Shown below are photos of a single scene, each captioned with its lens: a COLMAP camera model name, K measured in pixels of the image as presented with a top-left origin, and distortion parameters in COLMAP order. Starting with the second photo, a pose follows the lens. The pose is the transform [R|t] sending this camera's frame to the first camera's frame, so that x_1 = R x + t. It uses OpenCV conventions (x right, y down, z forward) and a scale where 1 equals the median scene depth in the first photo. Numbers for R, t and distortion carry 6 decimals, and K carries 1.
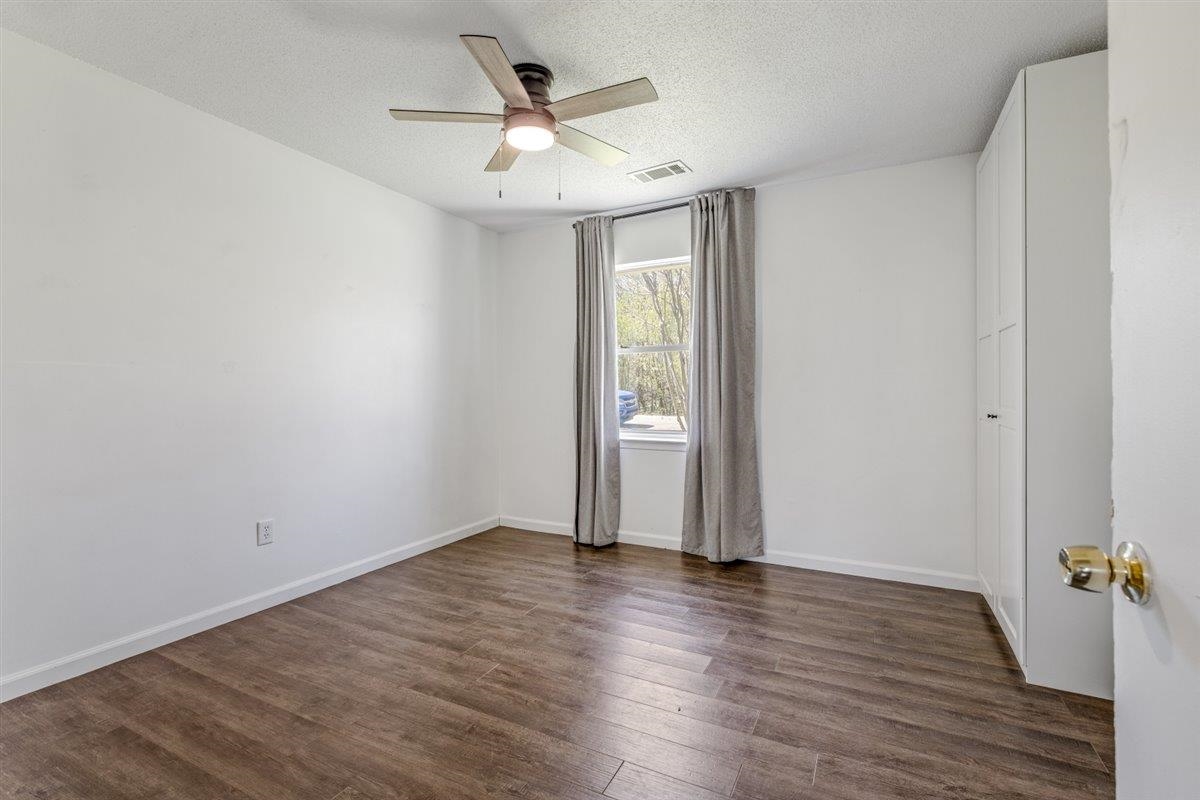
lens RADIAL K [[534.5, 0, 600.0], [0, 534.5, 400.0], [0, 0, 1]] dist [0.000420, 0.000153]
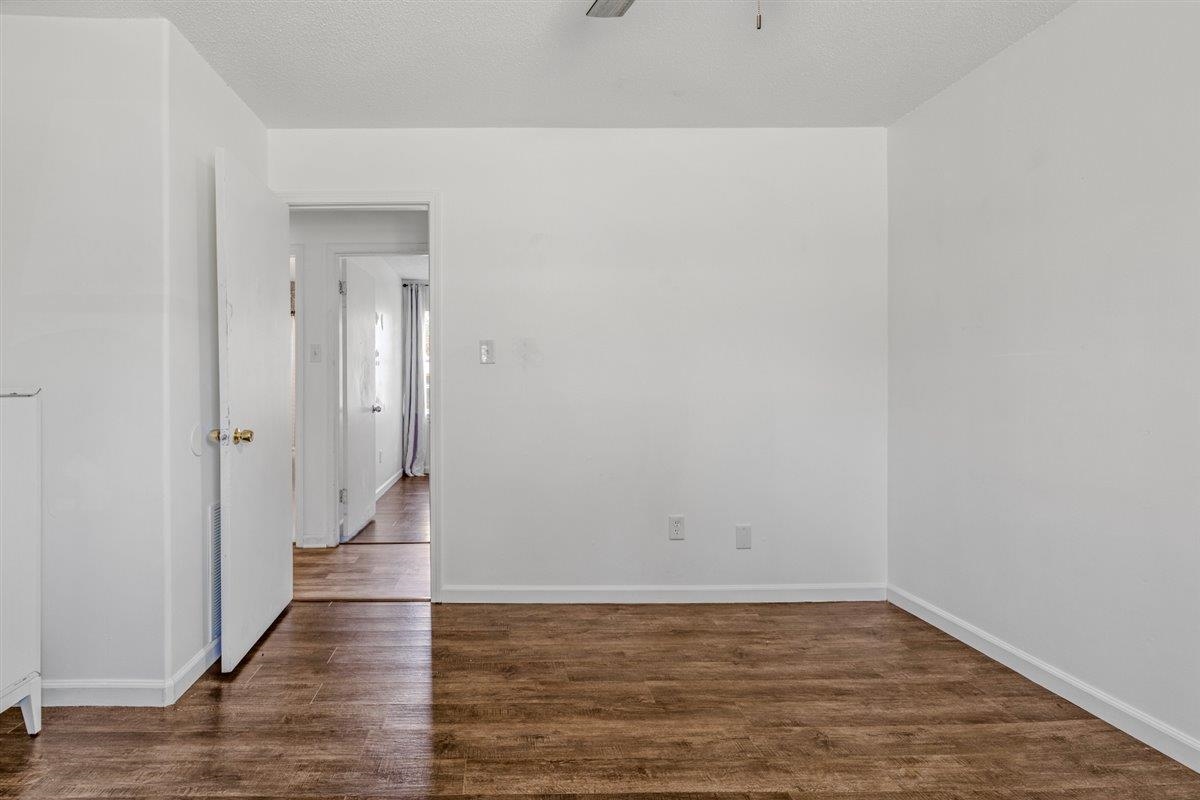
lens RADIAL K [[534.5, 0, 600.0], [0, 534.5, 400.0], [0, 0, 1]] dist [0.000420, 0.000153]
pose [[-0.821187, 0.006997, -0.570616, 0.313734], [0.000678, 0.999936, 0.011285, -0.035632], [0.570658, 0.008881, -0.821140, 1.558396]]
